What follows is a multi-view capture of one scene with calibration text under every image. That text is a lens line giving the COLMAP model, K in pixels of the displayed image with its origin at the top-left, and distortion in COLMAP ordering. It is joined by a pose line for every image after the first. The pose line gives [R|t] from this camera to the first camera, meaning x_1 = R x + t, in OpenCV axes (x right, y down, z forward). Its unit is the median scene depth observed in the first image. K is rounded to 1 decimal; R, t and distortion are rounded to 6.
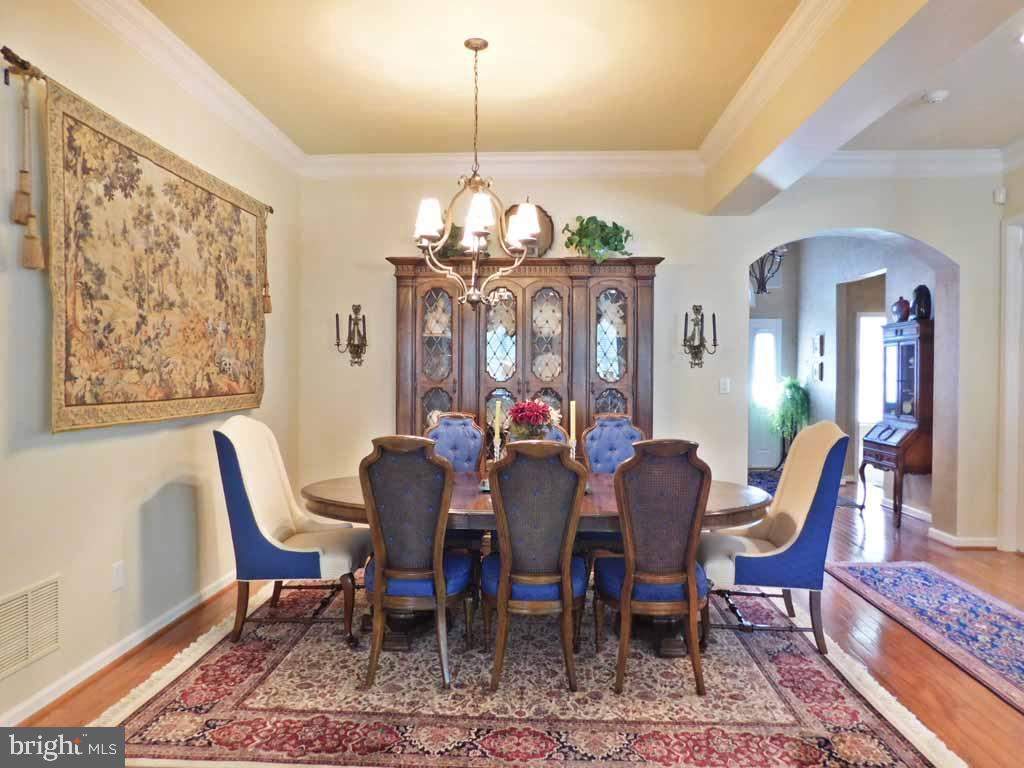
lens RADIAL K [[681.0, 0, 511.6], [0, 681.0, 382.0], [0, 0, 1]] dist [-0.076466, 0.067130]
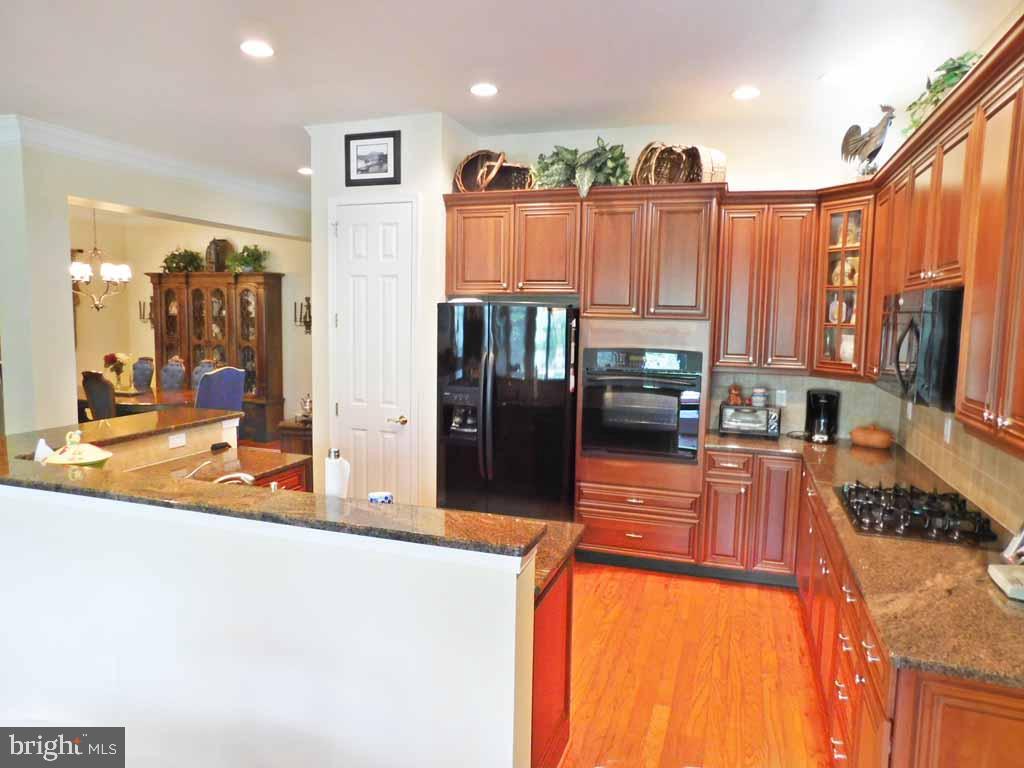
lens RADIAL K [[681.0, 0, 511.6], [0, 681.0, 382.0], [0, 0, 1]] dist [-0.076466, 0.067130]
pose [[0.961489, 0.041559, -0.271683, 2.060265], [-0.018527, 0.996054, 0.086798, -0.099482], [0.274218, -0.078422, 0.958465, -0.808232]]
